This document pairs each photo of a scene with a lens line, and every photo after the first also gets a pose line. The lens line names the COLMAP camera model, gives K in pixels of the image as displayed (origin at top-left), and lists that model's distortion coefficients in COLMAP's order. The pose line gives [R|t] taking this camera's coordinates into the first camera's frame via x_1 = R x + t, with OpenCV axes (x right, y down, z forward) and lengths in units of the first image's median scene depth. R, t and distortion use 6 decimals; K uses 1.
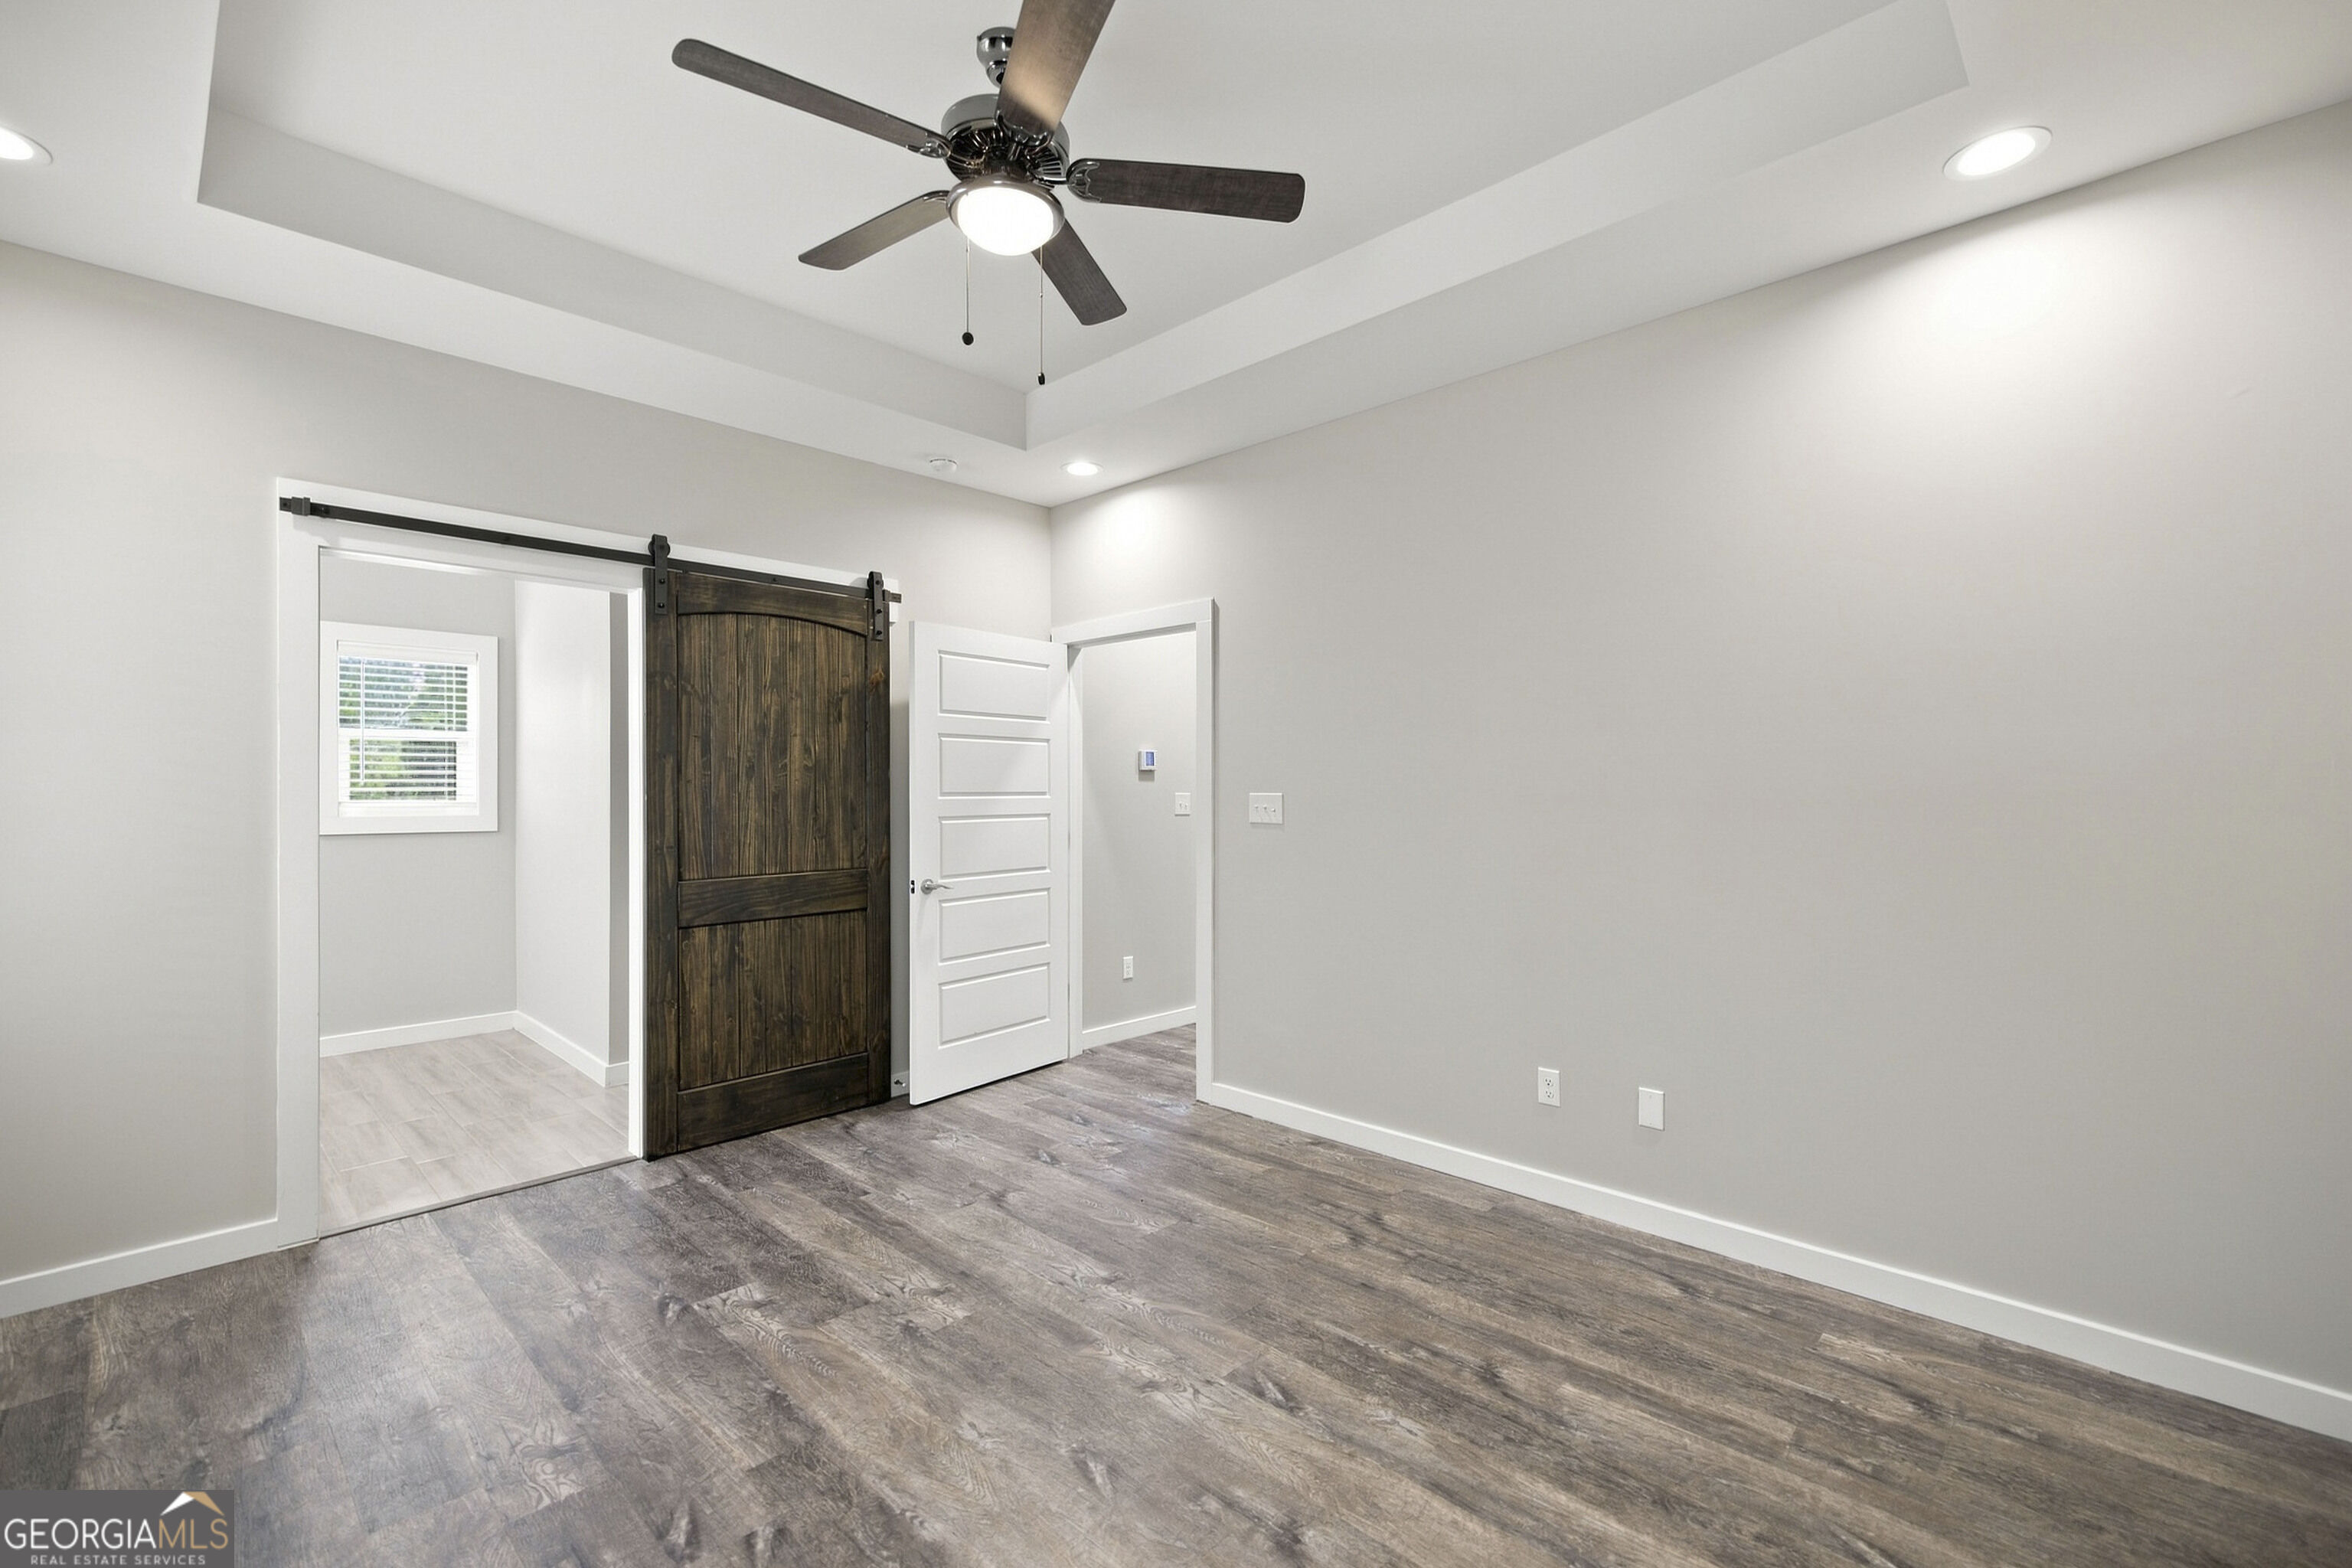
lens RADIAL K [[988.0, 0, 1178.9], [0, 988.0, 787.6], [0, 0, 1]] dist [0.002290, -0.000044]
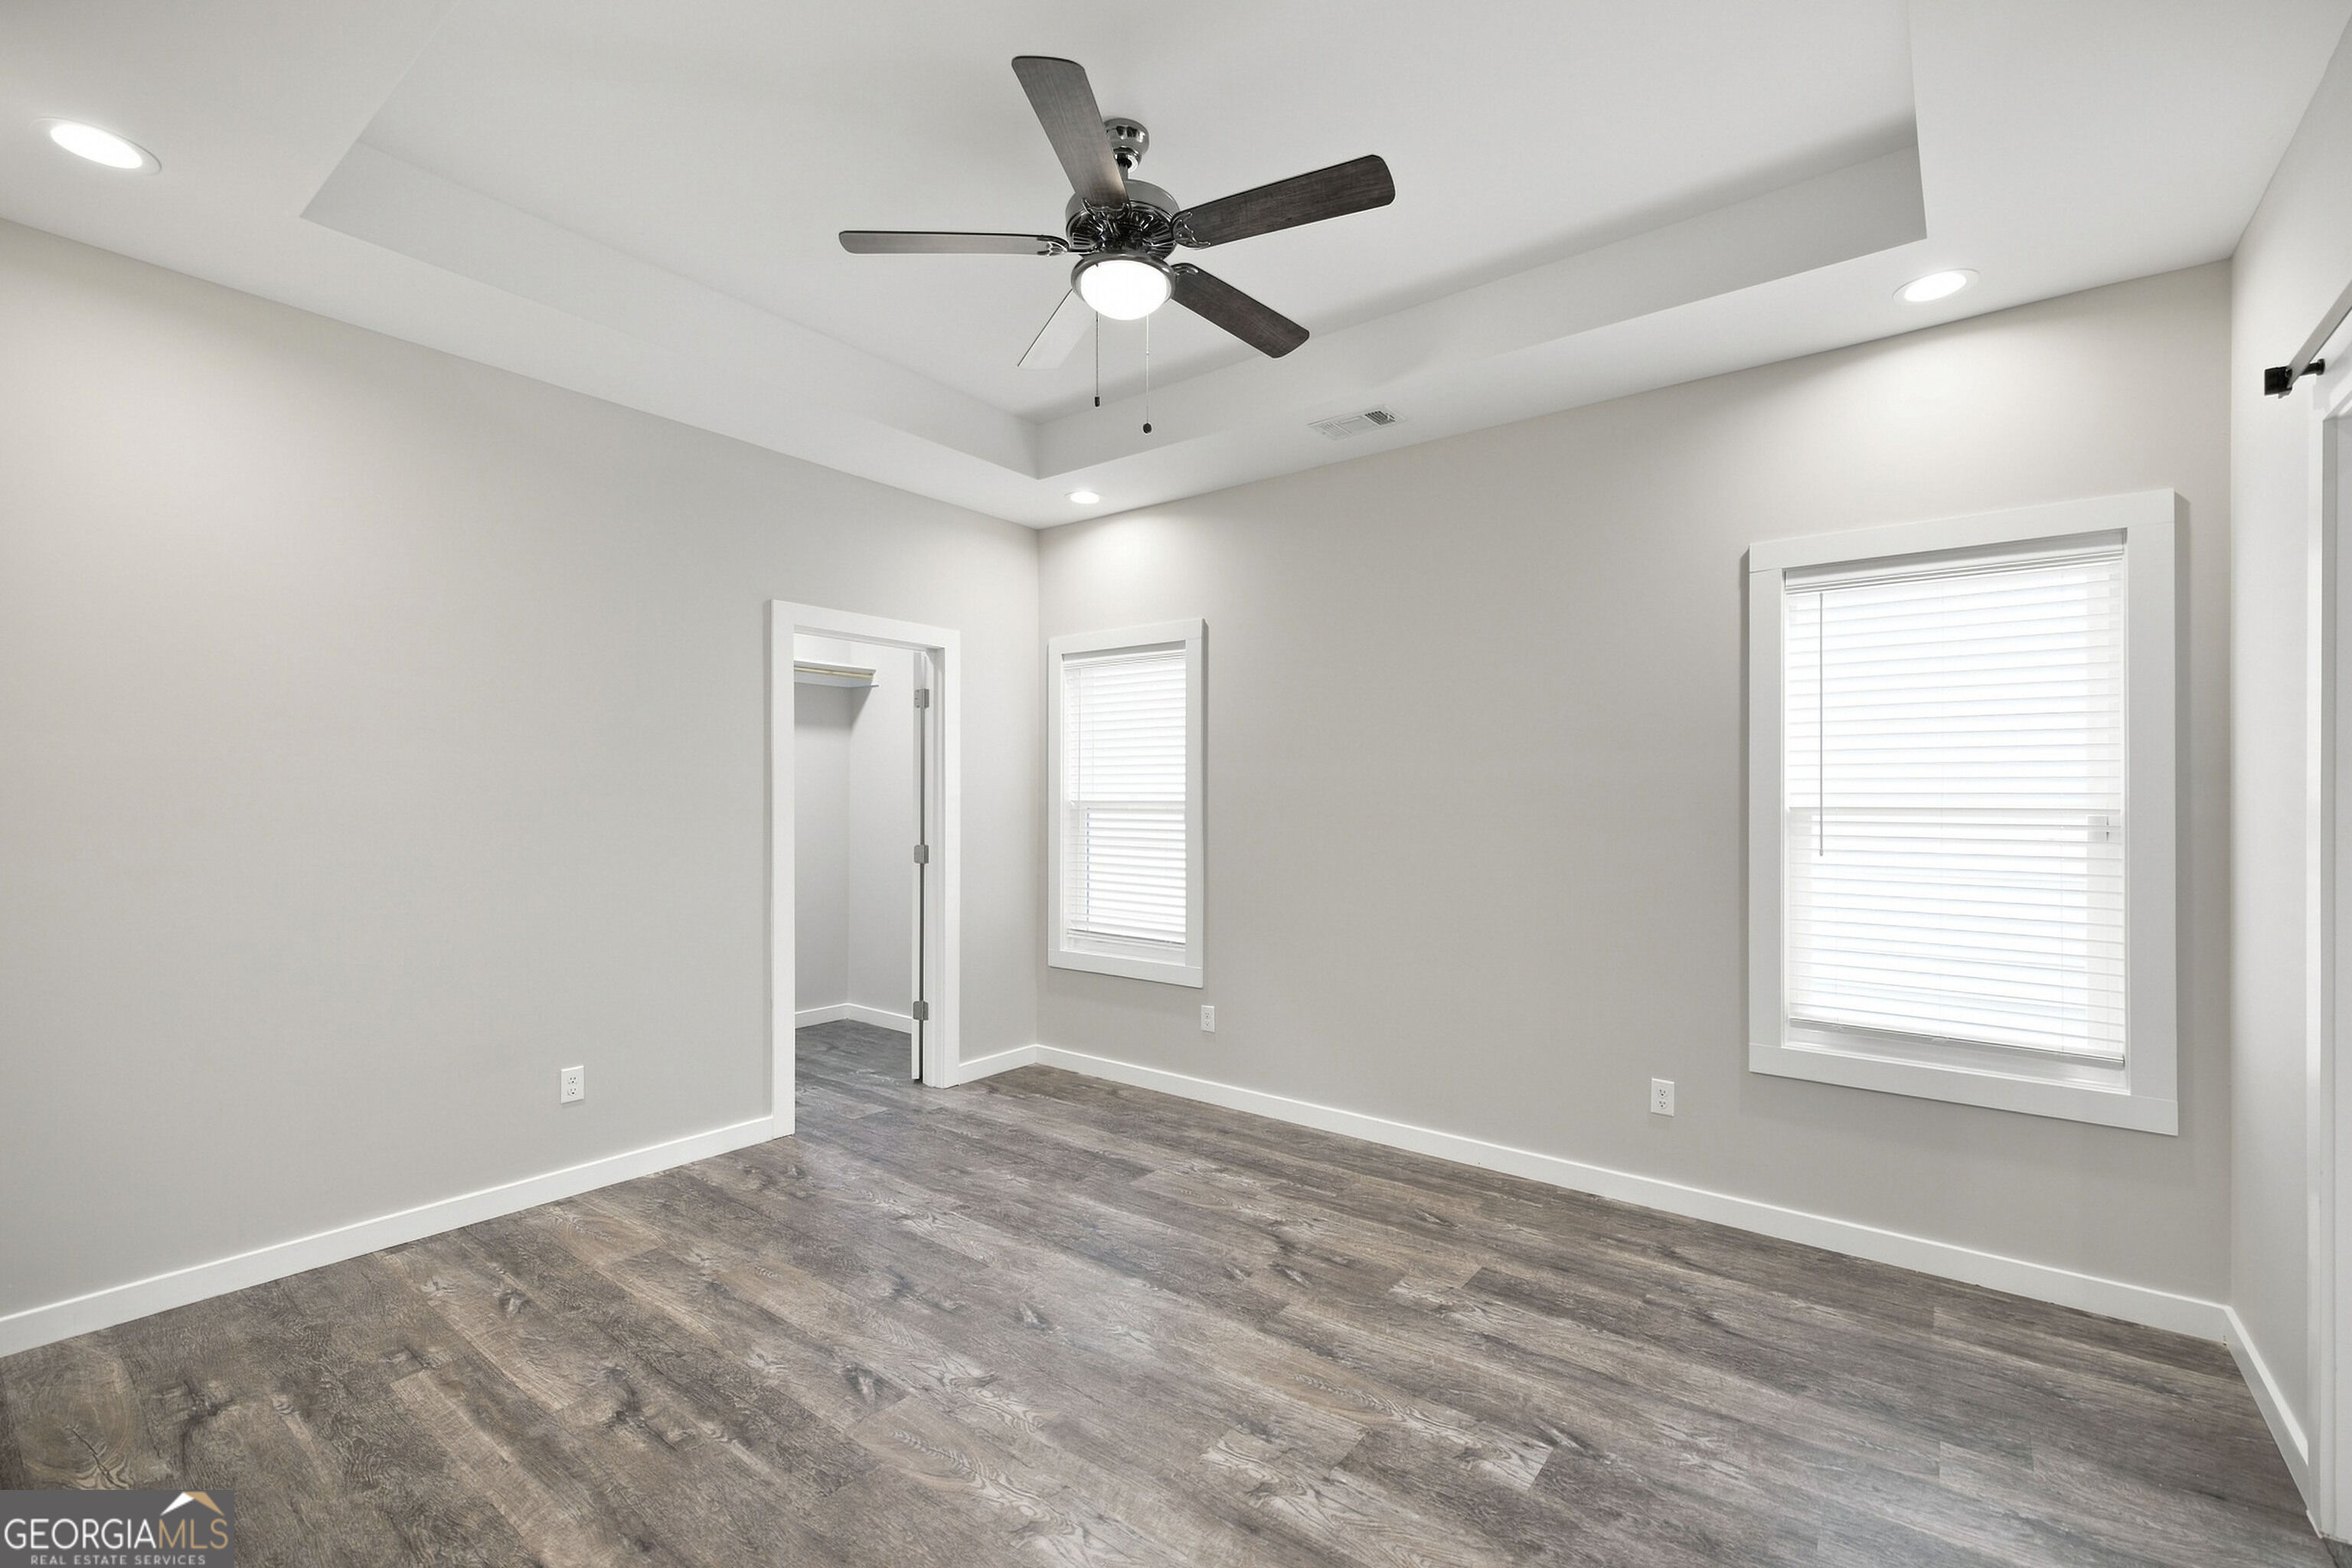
lens RADIAL K [[988.0, 0, 1175.5], [0, 988.0, 793.0], [0, 0, 1]] dist [0.002290, -0.000044]
pose [[-0.994269, -0.005064, -0.106784, -0.114341], [-0.004333, 0.999966, -0.007078, -0.005069], [0.106817, -0.006574, -0.994257, 2.056323]]
